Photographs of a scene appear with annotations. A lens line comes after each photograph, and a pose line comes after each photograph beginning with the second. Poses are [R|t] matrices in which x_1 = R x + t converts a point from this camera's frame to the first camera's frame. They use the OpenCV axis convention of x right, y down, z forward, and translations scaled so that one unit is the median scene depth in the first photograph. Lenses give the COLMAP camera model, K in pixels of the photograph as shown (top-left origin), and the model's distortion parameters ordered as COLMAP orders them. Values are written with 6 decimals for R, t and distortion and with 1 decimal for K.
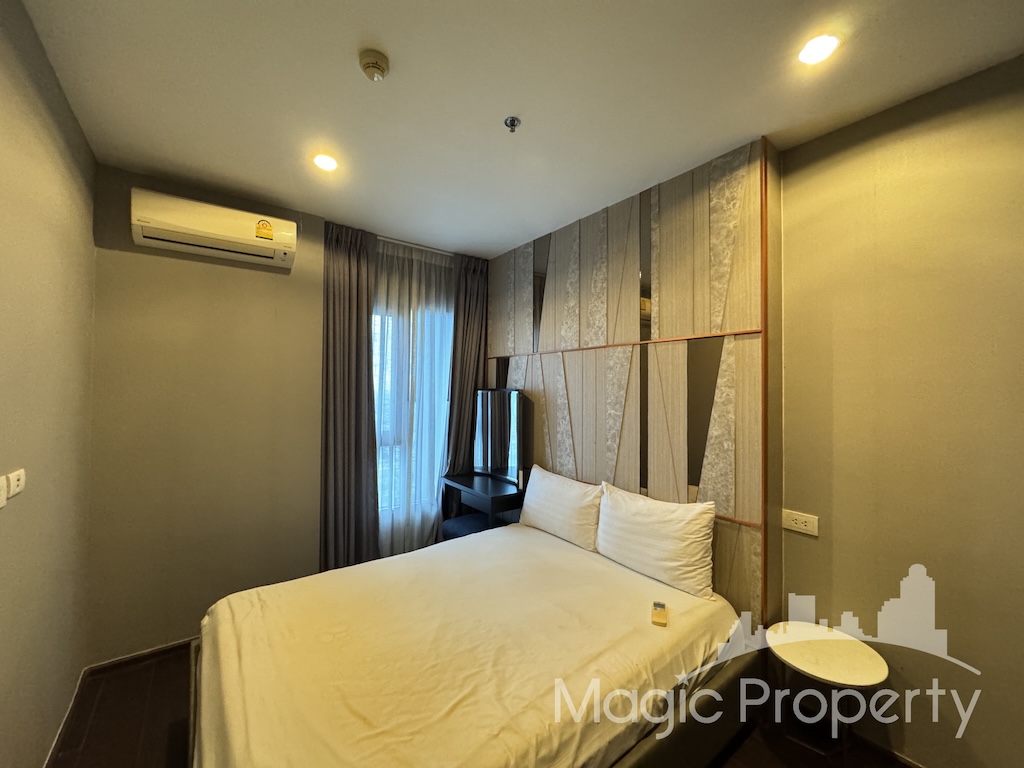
lens RADIAL K [[409.5, 0, 512.0], [0, 409.5, 384.0], [0, 0, 1]] dist [-0.006634, 0.000645]
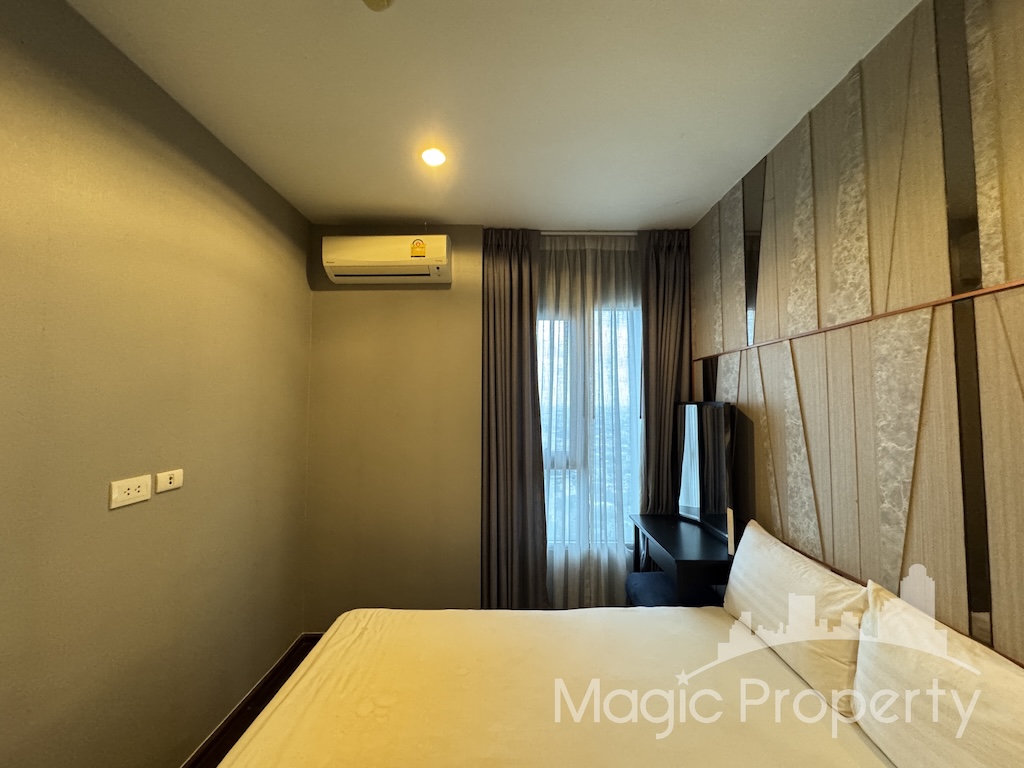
lens RADIAL K [[409.5, 0, 512.0], [0, 409.5, 384.0], [0, 0, 1]] dist [-0.006634, 0.000645]
pose [[0.796509, -0.035049, -0.603610, 0.161402], [0.012786, 0.999072, -0.041139, 0.006583], [0.604492, 0.025050, 0.796217, 0.283221]]
